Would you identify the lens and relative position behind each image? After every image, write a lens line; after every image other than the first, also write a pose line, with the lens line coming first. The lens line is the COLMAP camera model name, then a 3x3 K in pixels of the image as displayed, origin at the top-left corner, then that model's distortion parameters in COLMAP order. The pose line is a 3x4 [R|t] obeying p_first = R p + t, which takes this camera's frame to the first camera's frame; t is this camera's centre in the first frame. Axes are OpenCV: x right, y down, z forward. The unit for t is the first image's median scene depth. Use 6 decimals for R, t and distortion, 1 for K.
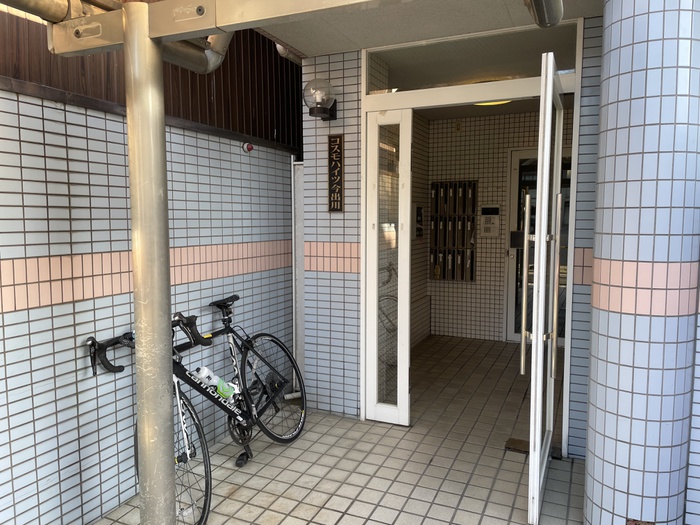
lens RADIAL K [[528.6, 0, 350.9], [0, 528.6, 266.5], [0, 0, 1]] dist [0.066330, -0.001937]
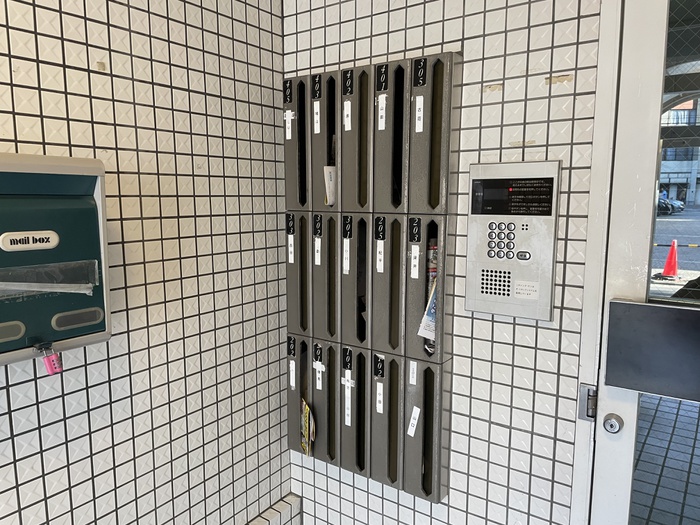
lens RADIAL K [[528.6, 0, 350.9], [0, 528.6, 266.5], [0, 0, 1]] dist [0.066330, -0.001937]
pose [[0.981707, 0.025842, -0.188636, 0.237567], [-0.017139, 0.998718, 0.047624, -0.084259], [0.189625, -0.043520, 0.980892, 0.770543]]
